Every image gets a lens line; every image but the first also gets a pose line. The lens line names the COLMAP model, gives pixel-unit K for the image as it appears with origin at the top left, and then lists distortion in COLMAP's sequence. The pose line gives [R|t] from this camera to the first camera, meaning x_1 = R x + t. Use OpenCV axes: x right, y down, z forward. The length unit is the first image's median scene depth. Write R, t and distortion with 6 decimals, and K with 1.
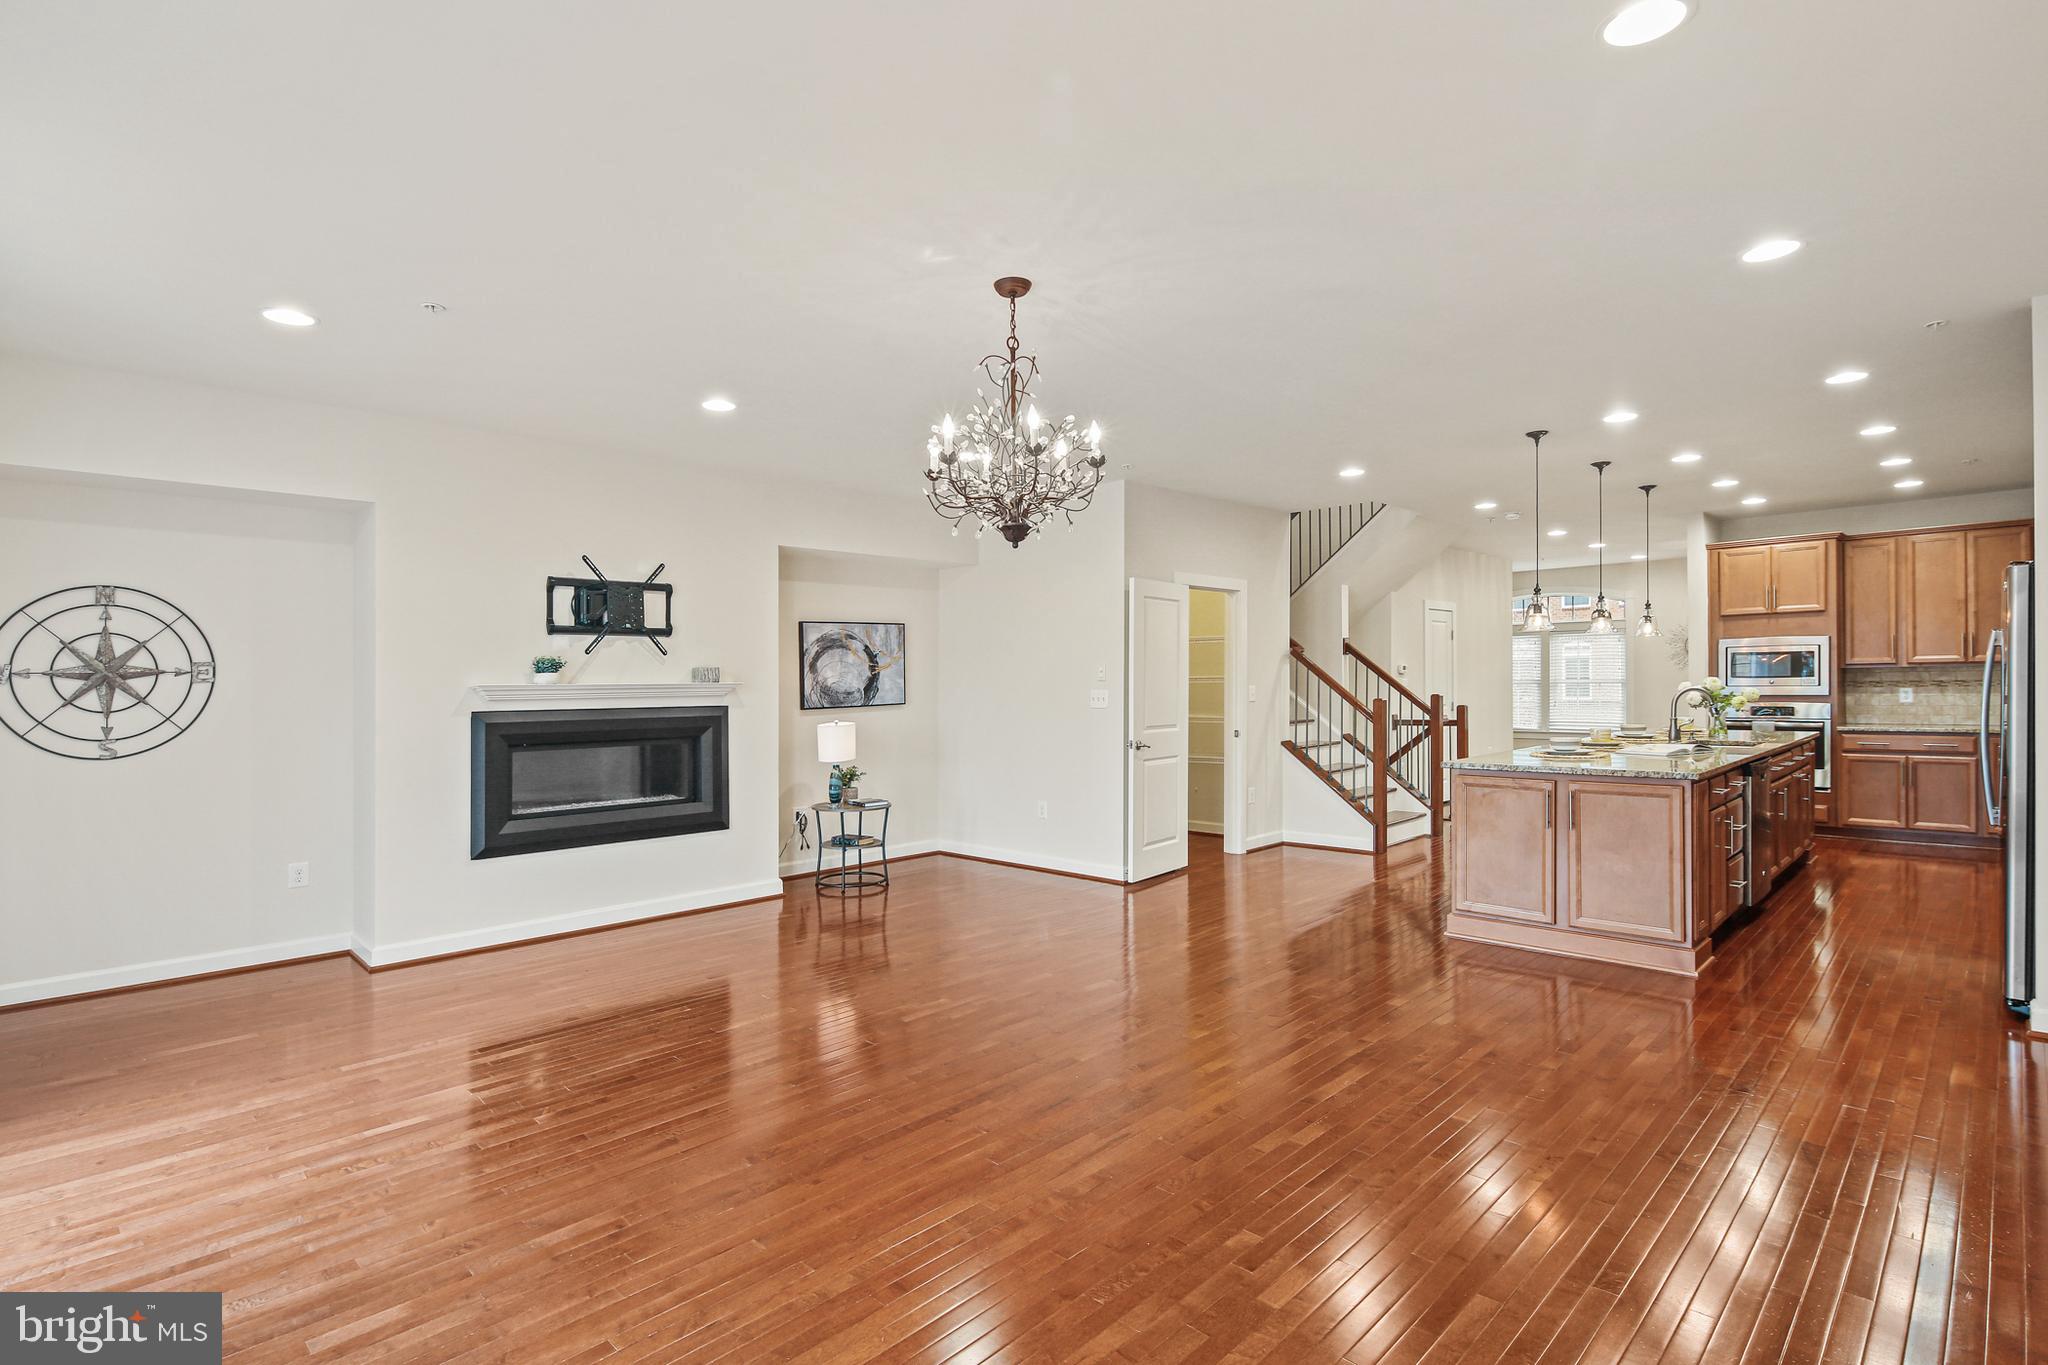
lens RADIAL K [[995.7, 0, 1016.7], [0, 995.7, 694.6], [0, 0, 1]] dist [0.005628, -0.004273]
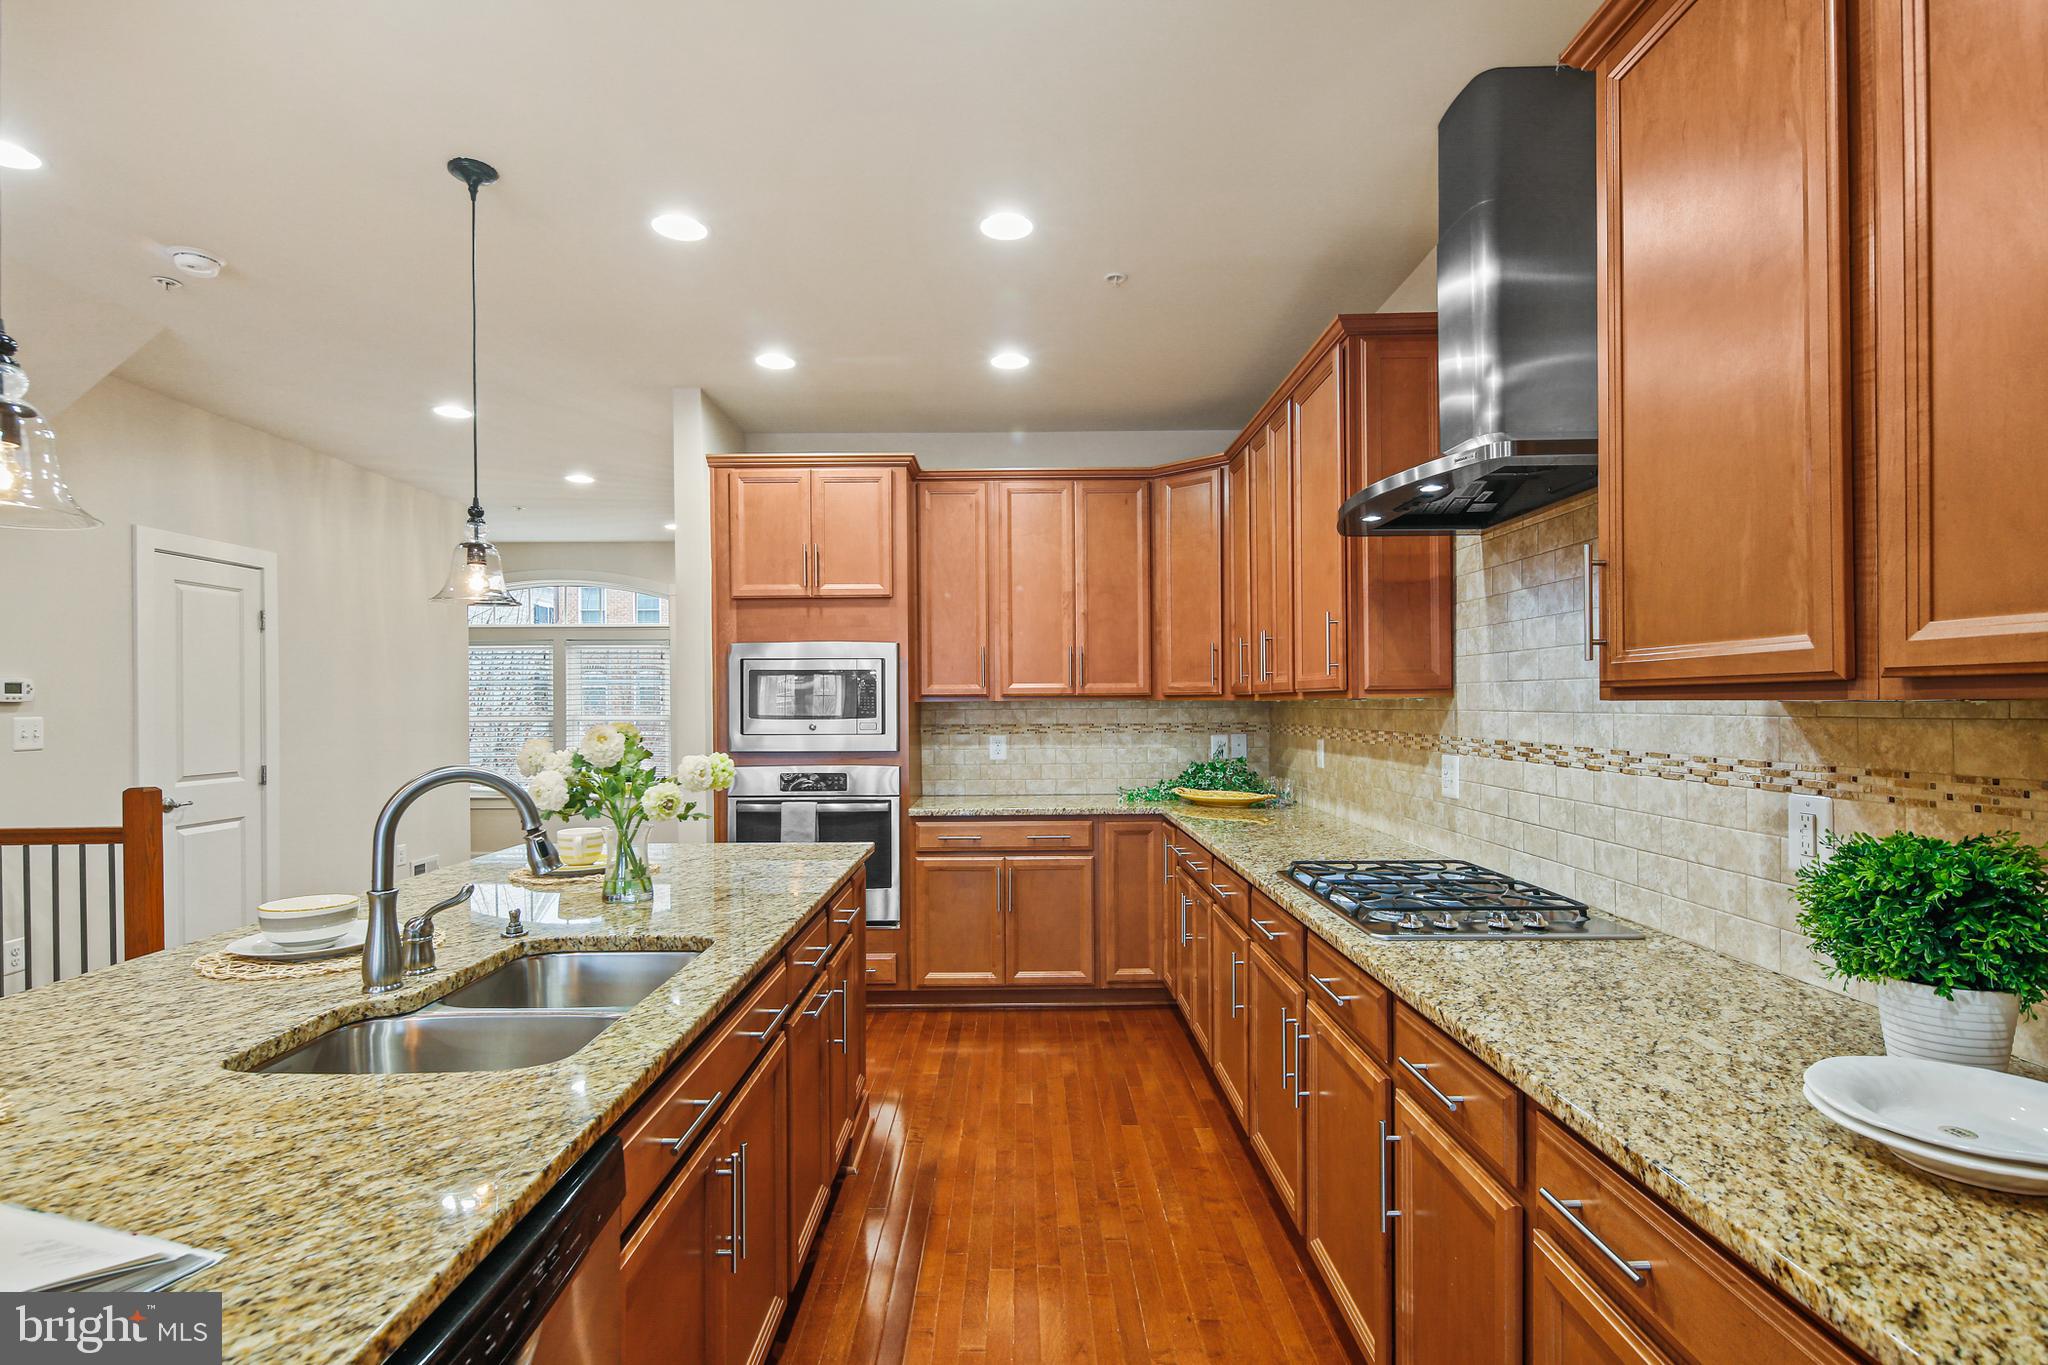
lens RADIAL K [[995.7, 0, 1022.9], [0, 995.7, 709.2], [0, 0, 1]] dist [0.005628, -0.004273]
pose [[0.705338, 0.007907, 0.708828, 0.510169], [0.003535, 0.999886, -0.014672, -0.015186], [-0.708863, 0.012854, 0.705229, 0.606766]]
